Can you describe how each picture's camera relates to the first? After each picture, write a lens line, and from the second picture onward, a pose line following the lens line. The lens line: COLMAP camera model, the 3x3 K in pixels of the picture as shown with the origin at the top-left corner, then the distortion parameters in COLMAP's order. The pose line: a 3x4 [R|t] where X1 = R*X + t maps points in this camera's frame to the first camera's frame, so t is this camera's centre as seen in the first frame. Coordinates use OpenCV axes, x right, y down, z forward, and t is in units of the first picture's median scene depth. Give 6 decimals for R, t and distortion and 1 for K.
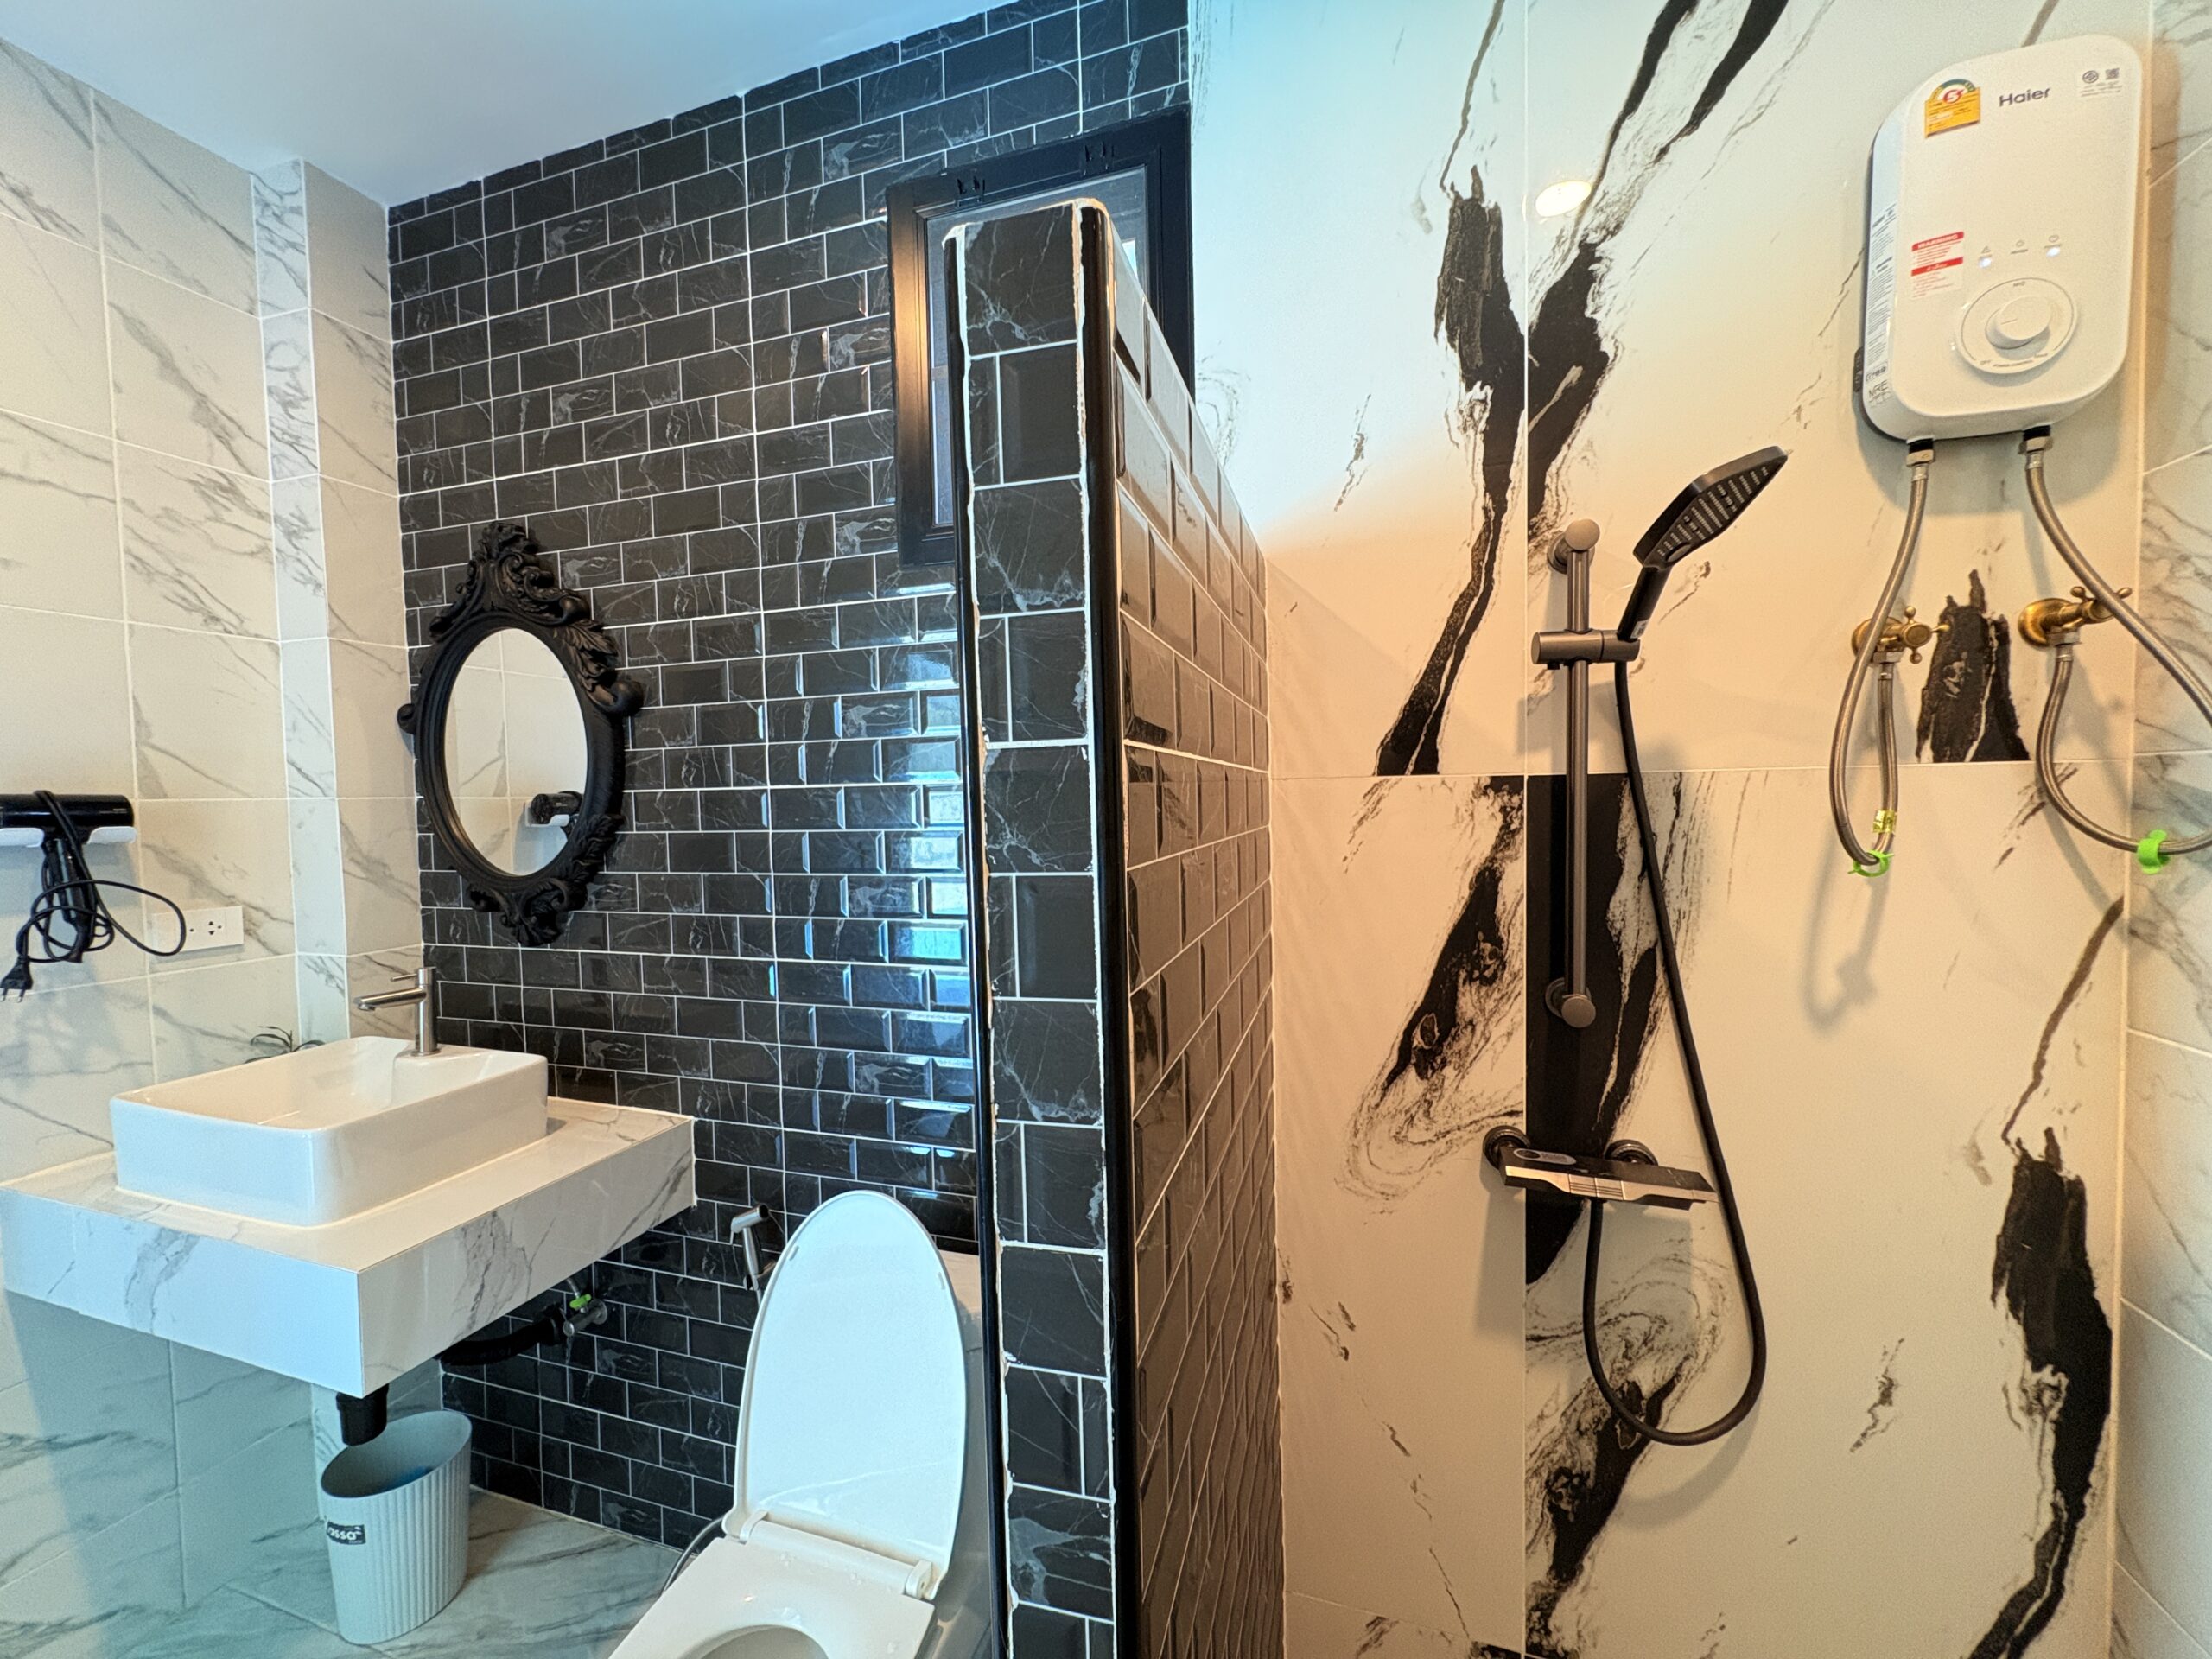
lens RADIAL K [[882.3, 0, 1104.8], [0, 882.3, 832.8], [0, 0, 1]] dist [0.001807, 0.000110]
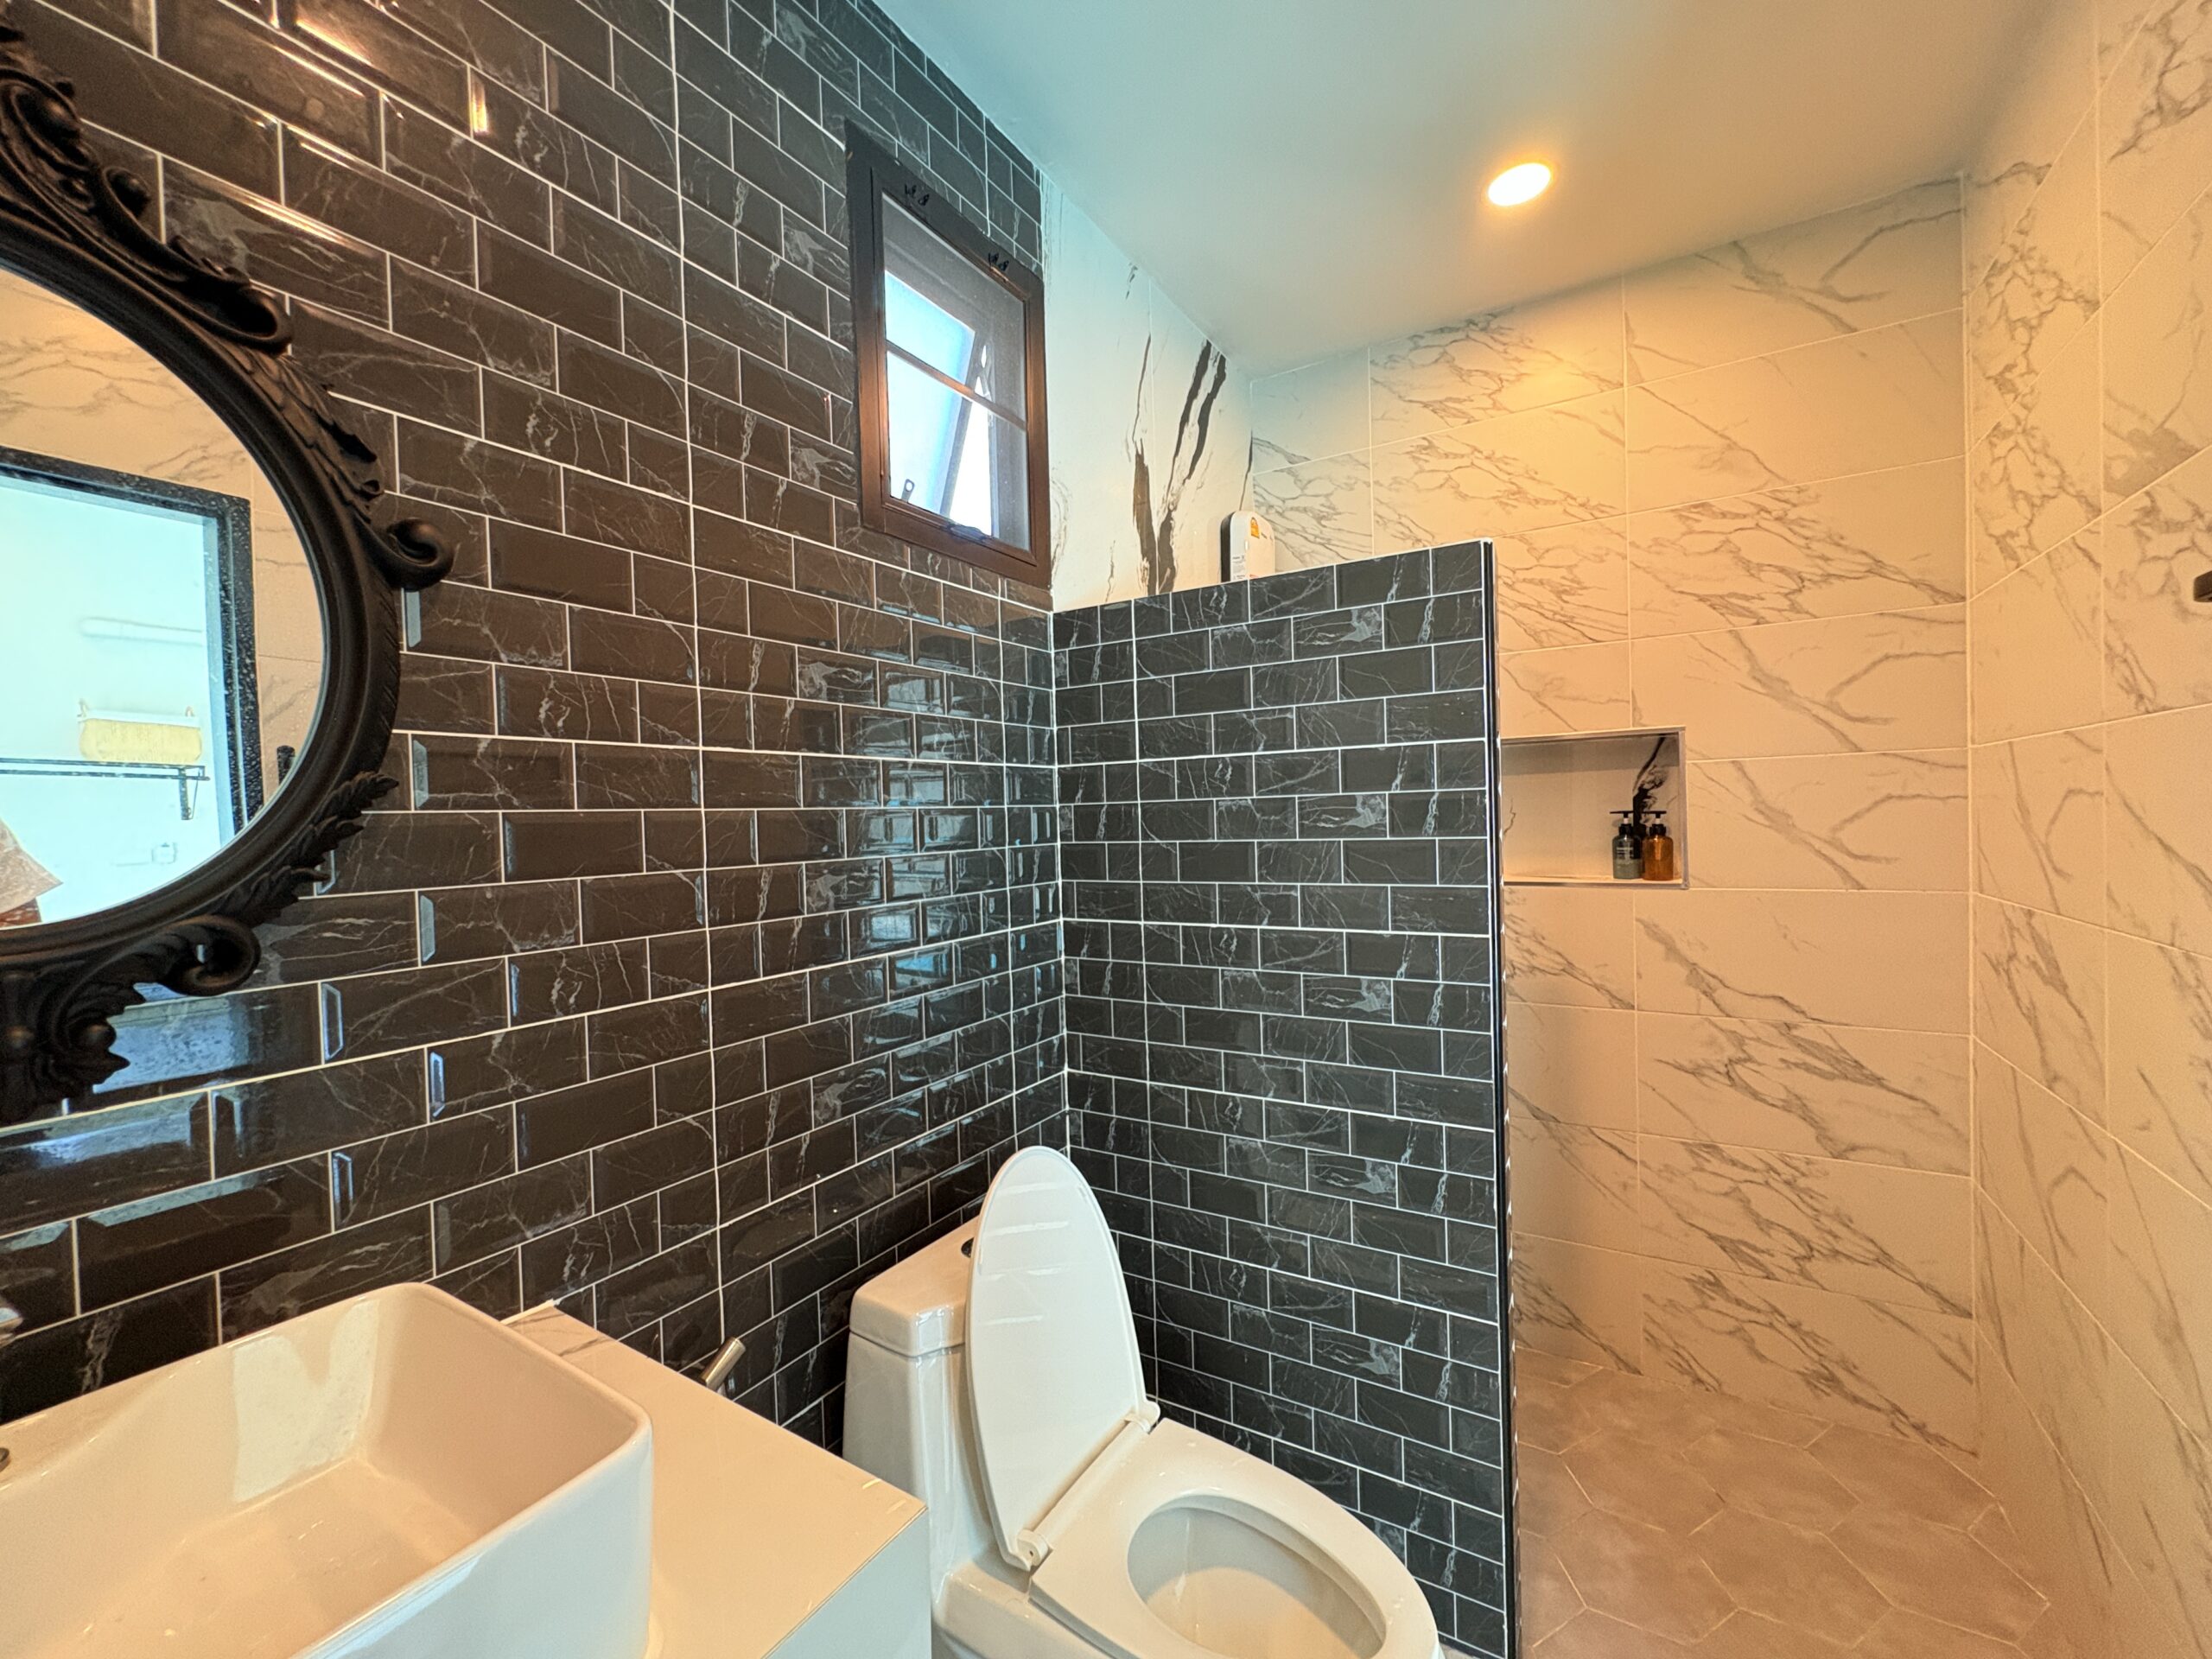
lens RADIAL K [[882.3, 0, 1104.8], [0, 882.3, 832.8], [0, 0, 1]] dist [0.001807, 0.000110]
pose [[0.240585, -0.003666, 0.970621, -1.025374], [0.063062, 0.997939, -0.011862, 0.047214], [-0.968577, 0.064063, 0.240320, 0.528139]]
